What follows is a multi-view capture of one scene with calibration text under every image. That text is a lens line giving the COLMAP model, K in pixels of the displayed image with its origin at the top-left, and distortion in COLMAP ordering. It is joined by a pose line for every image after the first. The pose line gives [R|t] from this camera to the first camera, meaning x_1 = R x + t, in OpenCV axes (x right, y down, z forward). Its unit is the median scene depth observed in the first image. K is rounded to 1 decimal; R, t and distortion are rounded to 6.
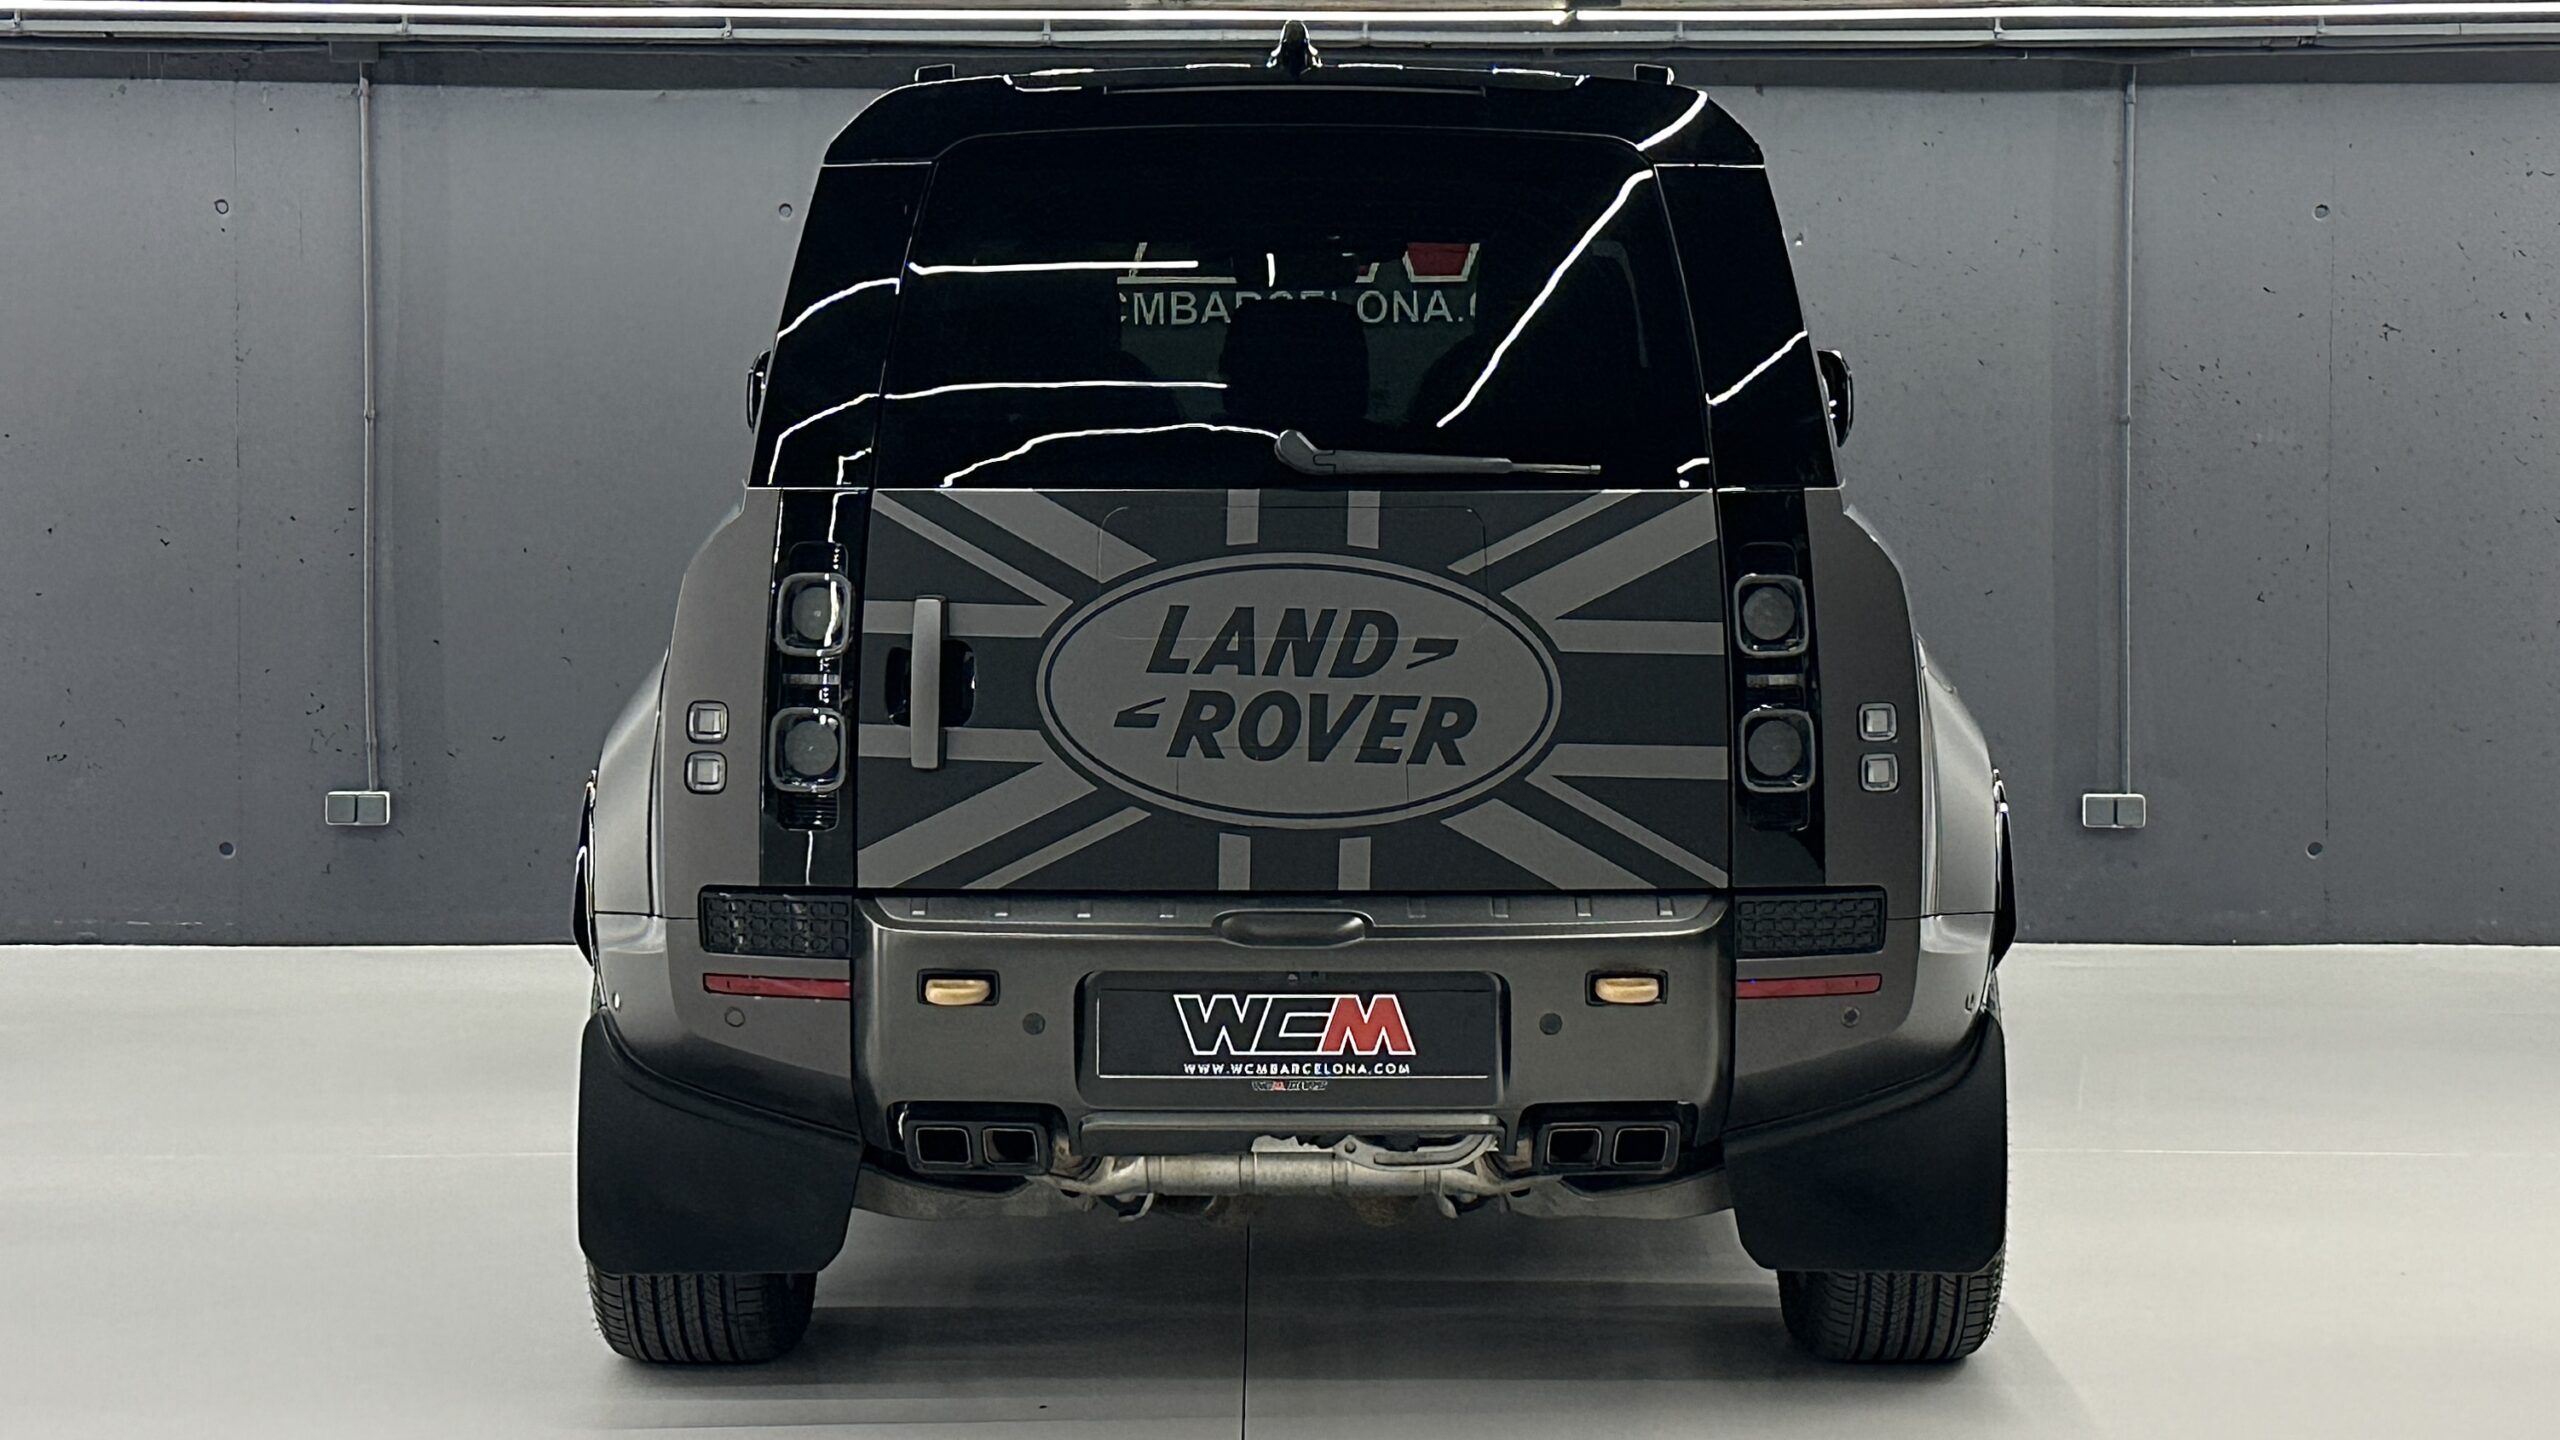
lens RADIAL K [[3483.3, 0, 1276.2], [0, 3483.3, 830.8], [0, 0, 1]] dist [0.038596, -0.083858]
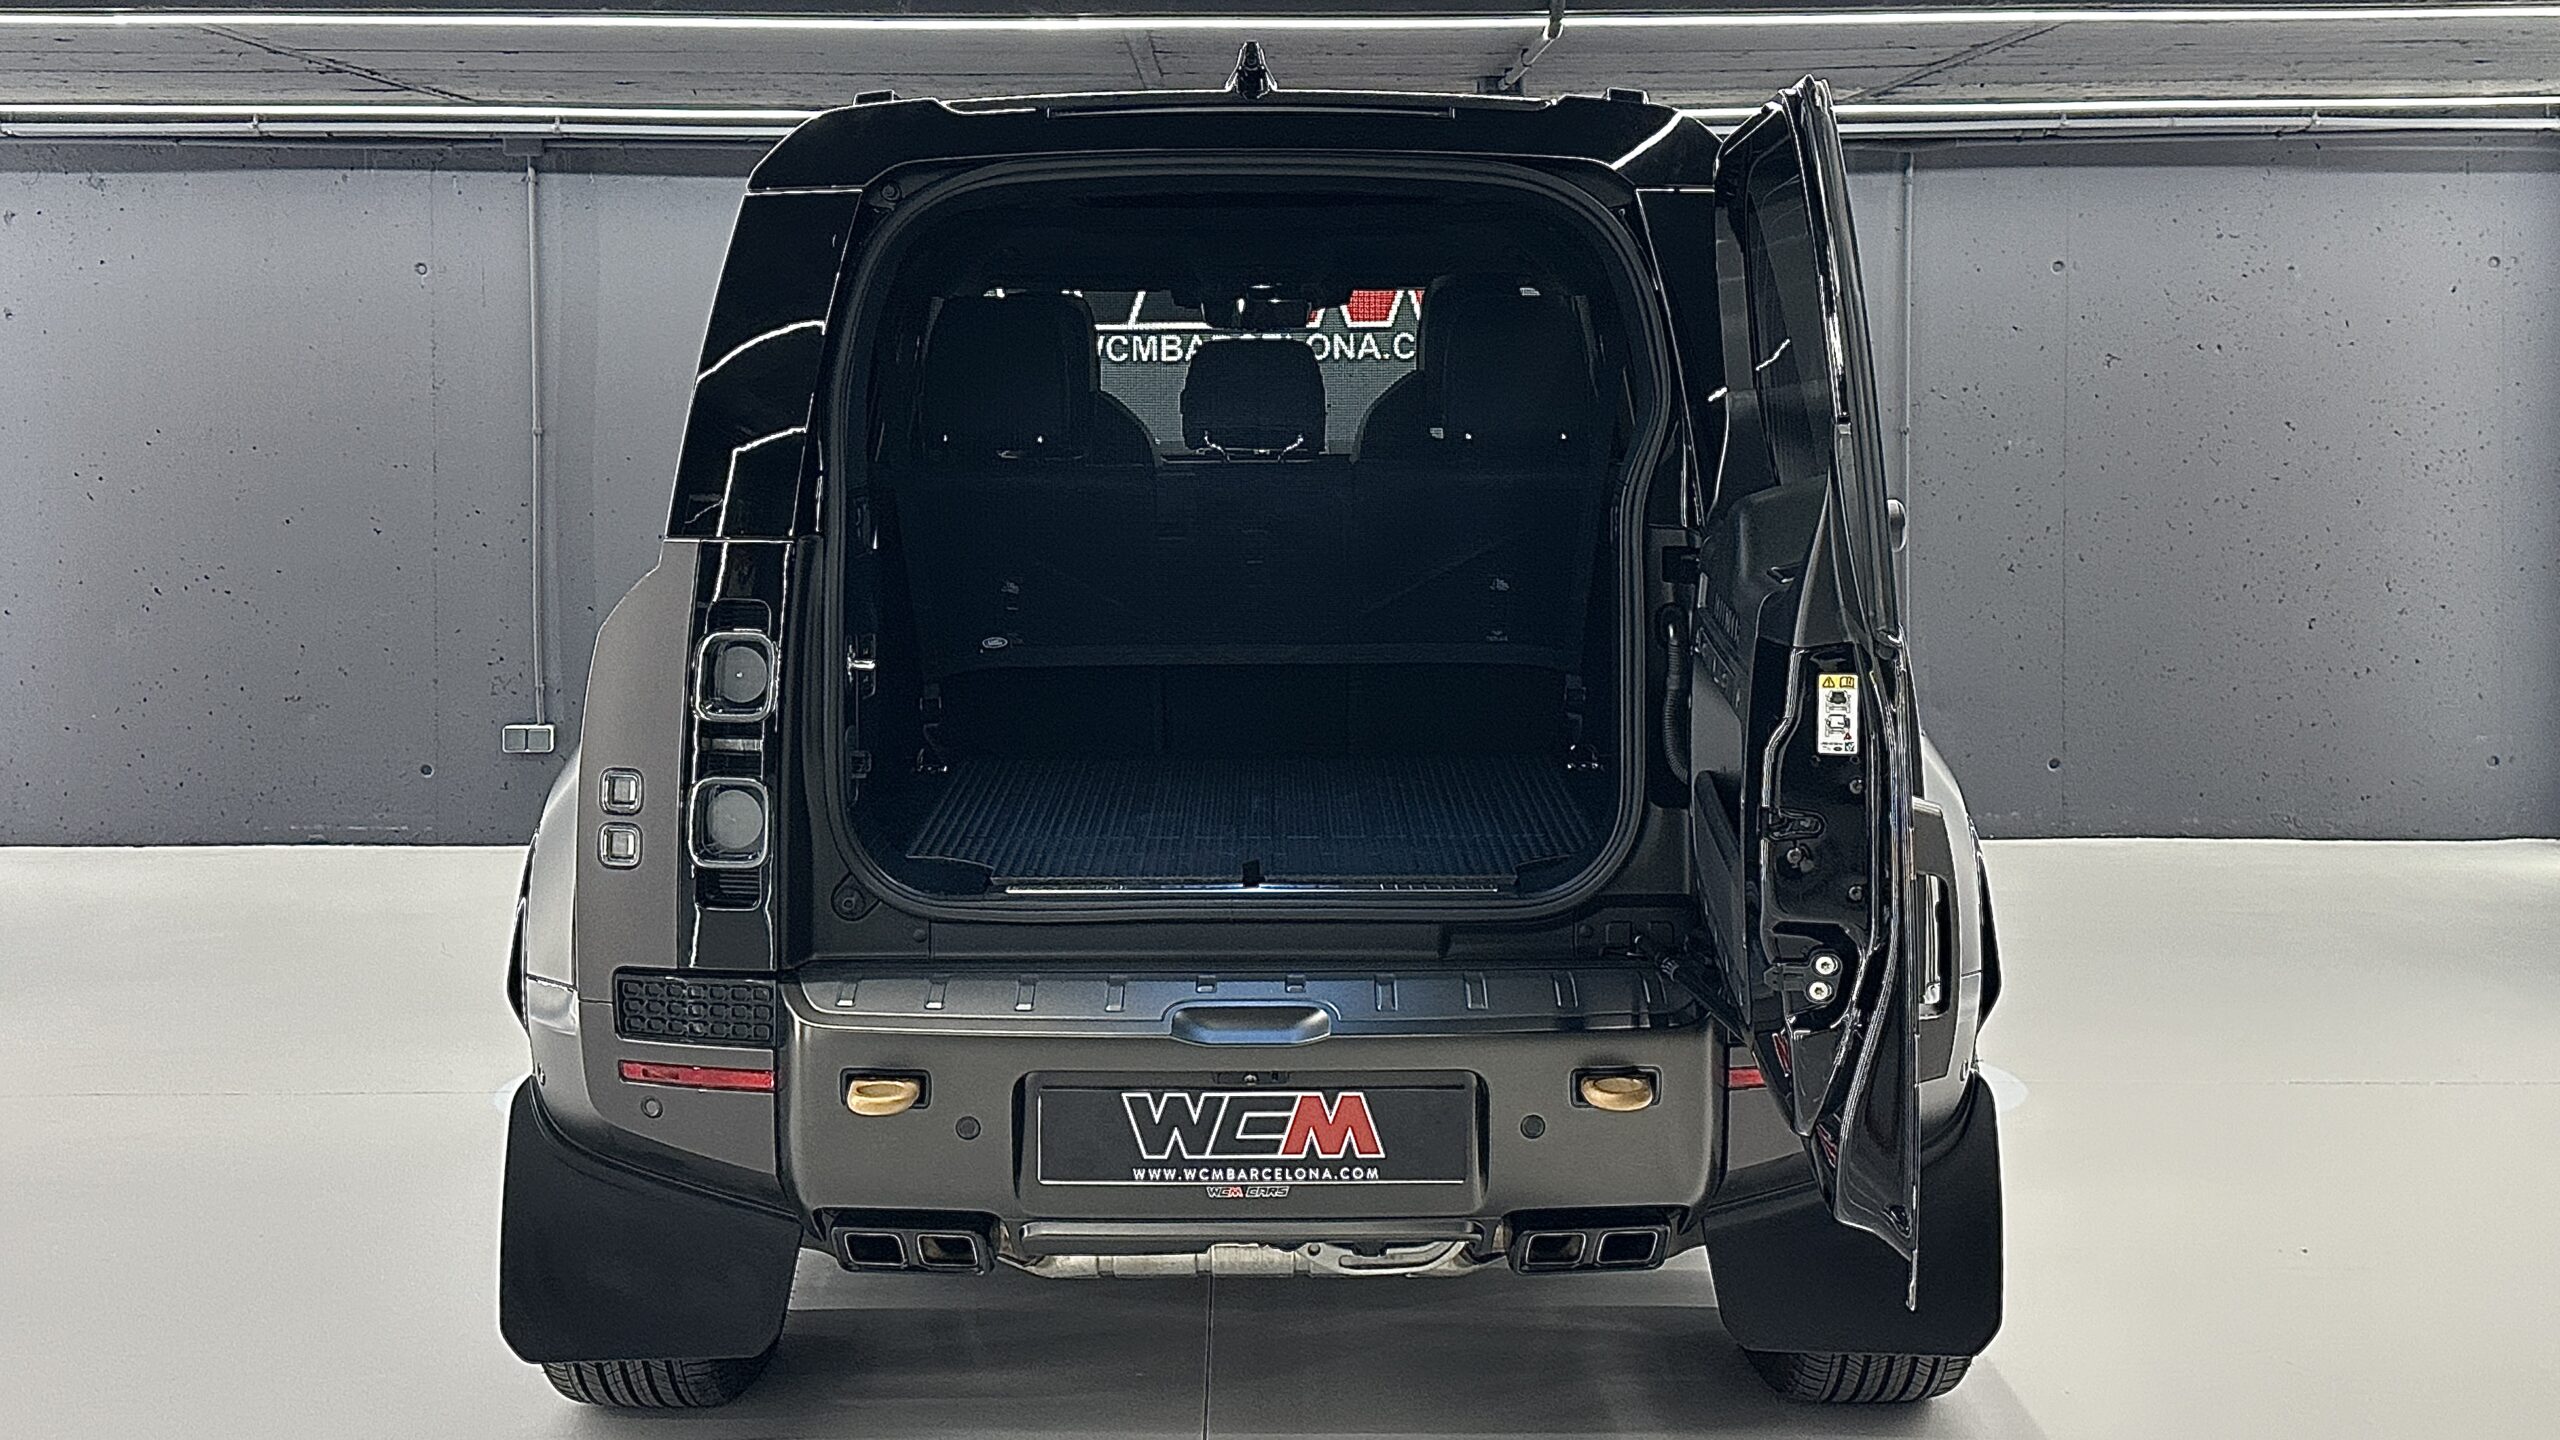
lens RADIAL K [[2594.8, 0, 1250.4], [0, 2594.8, 730.3], [0, 0, 1]] dist [0.168484, -0.477408]
pose [[0.999991, -0.003828, 0.001591, 0.003798], [0.003833, 0.999988, -0.002999, -0.045309], [-0.001580, 0.003005, 0.999994, 0.304639]]
